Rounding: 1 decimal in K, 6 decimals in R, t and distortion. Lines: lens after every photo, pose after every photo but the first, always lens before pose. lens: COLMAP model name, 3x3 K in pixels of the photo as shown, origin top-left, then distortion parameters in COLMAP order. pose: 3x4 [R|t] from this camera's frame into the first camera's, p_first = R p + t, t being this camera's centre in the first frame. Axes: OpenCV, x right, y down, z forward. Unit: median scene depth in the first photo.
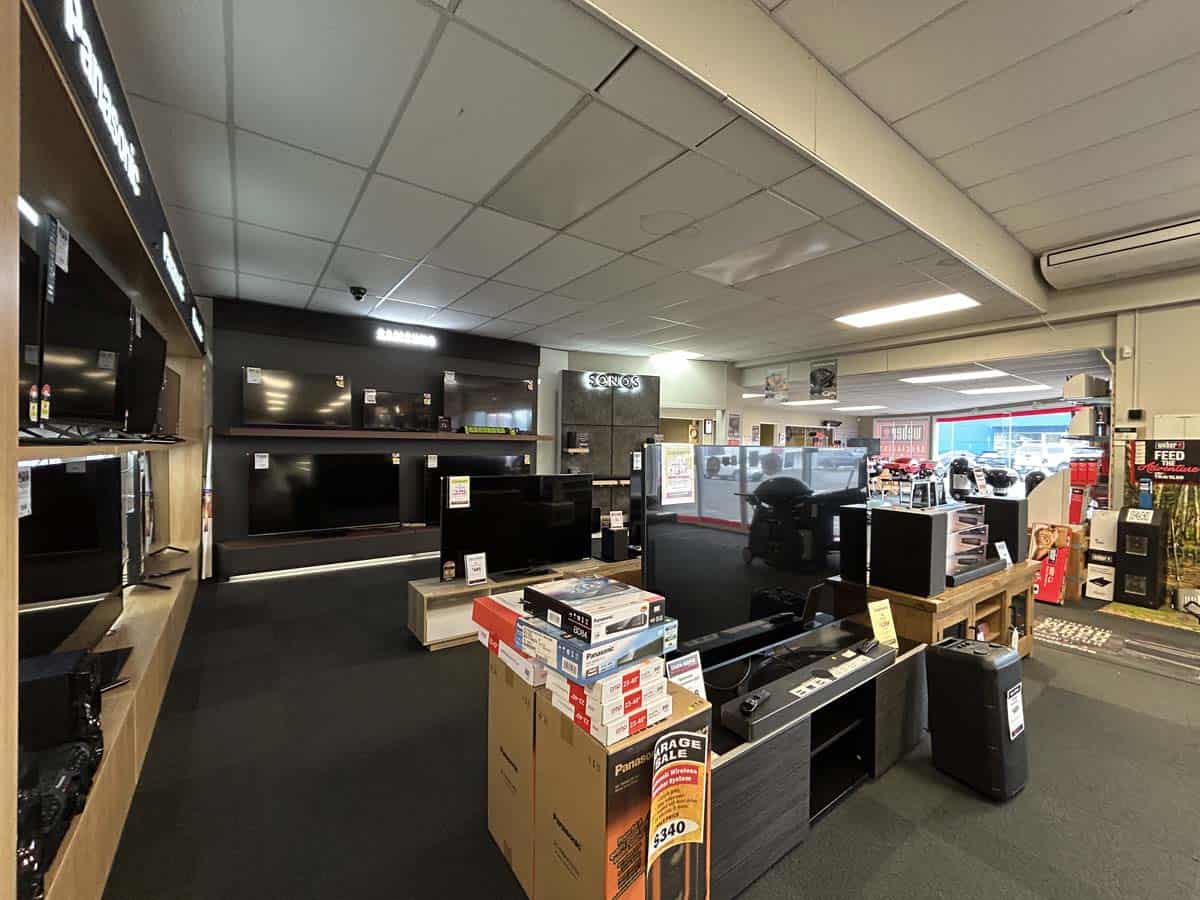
lens RADIAL K [[482.0, 0, 606.3], [0, 482.0, 450.4], [0, 0, 1]] dist [0.003286, 0.000219]
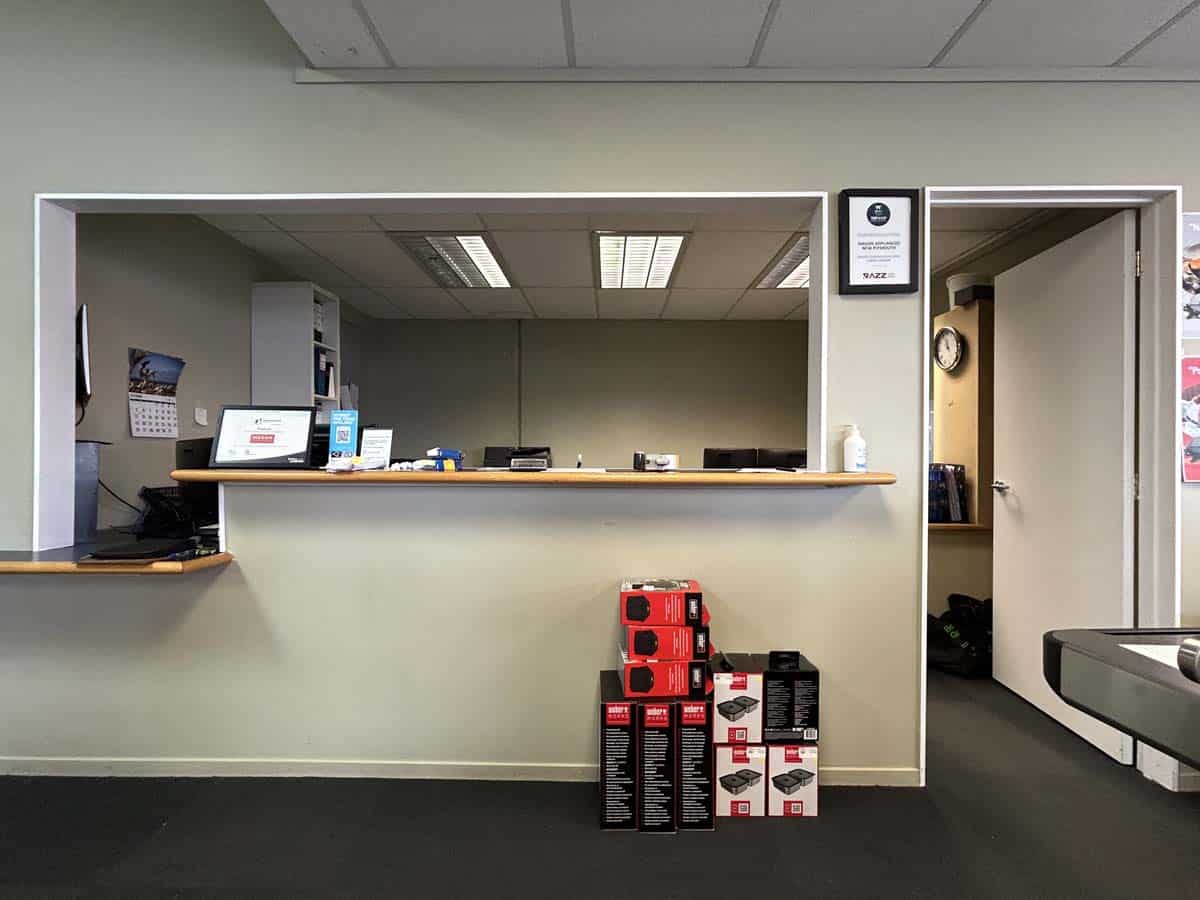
lens RADIAL K [[575.6, 0, 599.1], [0, 575.6, 452.8], [0, 0, 1]] dist [0.002338, 0.000062]
pose [[0.787327, -0.006614, -0.616501, 0.278138], [-0.003256, 0.999884, -0.014885, 0.015372], [0.616528, 0.013727, 0.787214, 0.913232]]
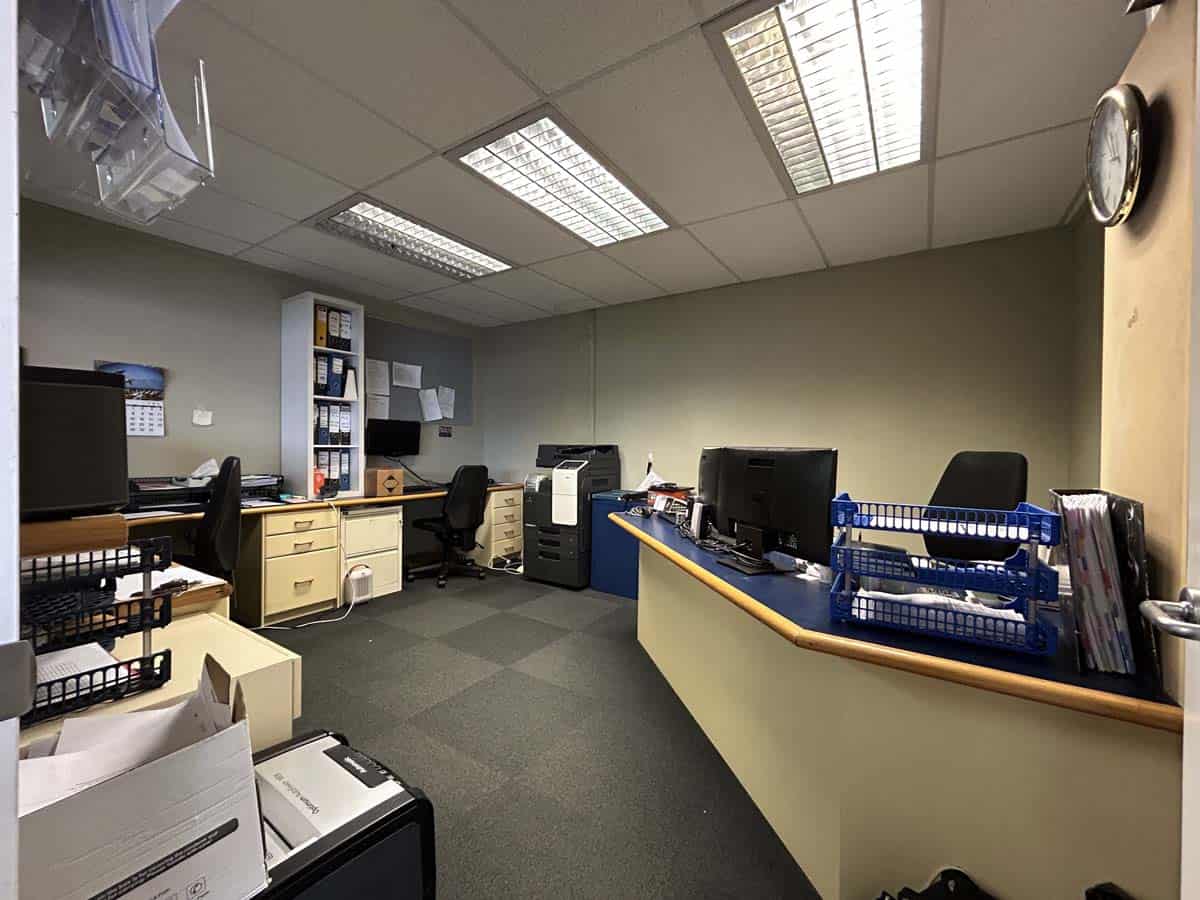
lens RADIAL K [[482.0, 0, 603.6], [0, 482.0, 448.8], [0, 0, 1]] dist [0.003286, 0.000219]
pose [[0.338346, -0.006626, -0.940998, 0.282155], [-0.017424, 0.999760, -0.013305, 0.013572], [0.940860, 0.020898, 0.338149, 1.014236]]
